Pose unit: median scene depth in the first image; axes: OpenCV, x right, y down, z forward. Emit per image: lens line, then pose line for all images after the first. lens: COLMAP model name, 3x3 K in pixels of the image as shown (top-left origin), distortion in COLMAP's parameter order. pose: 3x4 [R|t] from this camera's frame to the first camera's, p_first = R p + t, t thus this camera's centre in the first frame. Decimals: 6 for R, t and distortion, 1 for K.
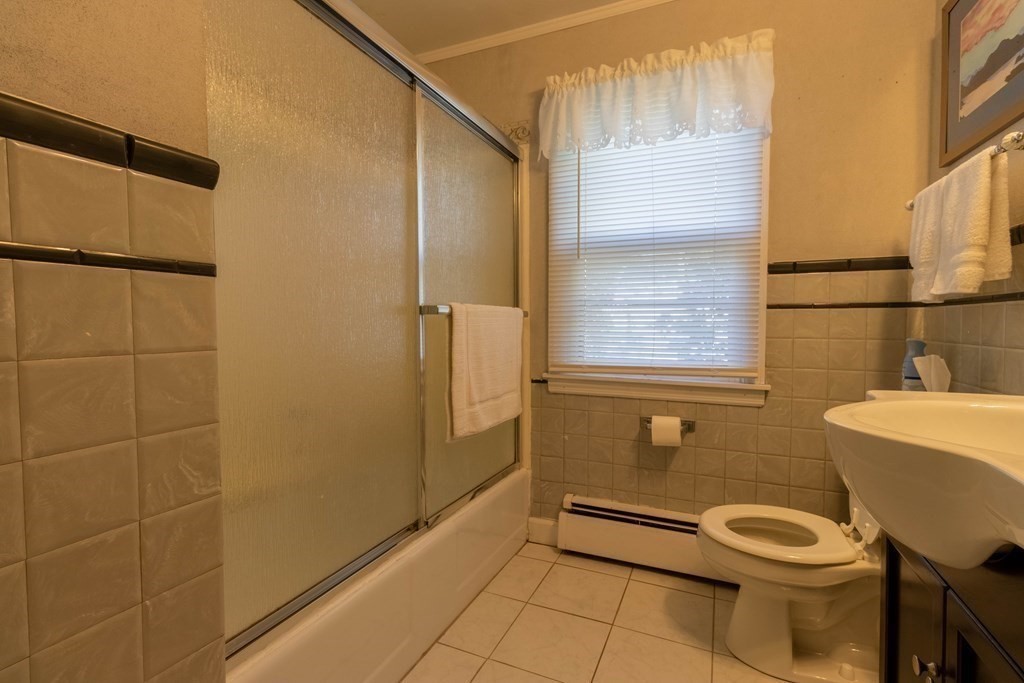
lens RADIAL K [[472.7, 0, 513.3], [0, 472.7, 342.7], [0, 0, 1]] dist [0.003181, 0.000769]
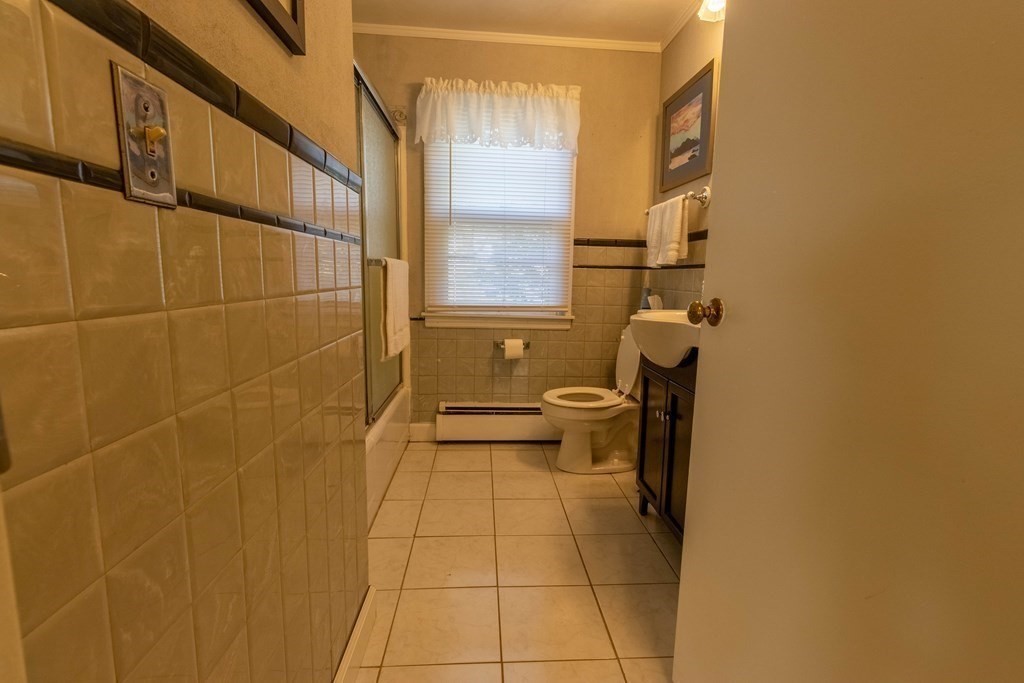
lens RADIAL K [[472.7, 0, 513.9], [0, 472.7, 339.1], [0, 0, 1]] dist [0.003181, 0.000769]
pose [[0.886273, -0.042444, 0.461215, -0.375868], [-0.002306, 0.995376, 0.096032, 0.014872], [-0.463158, -0.086175, 0.882076, -0.321784]]
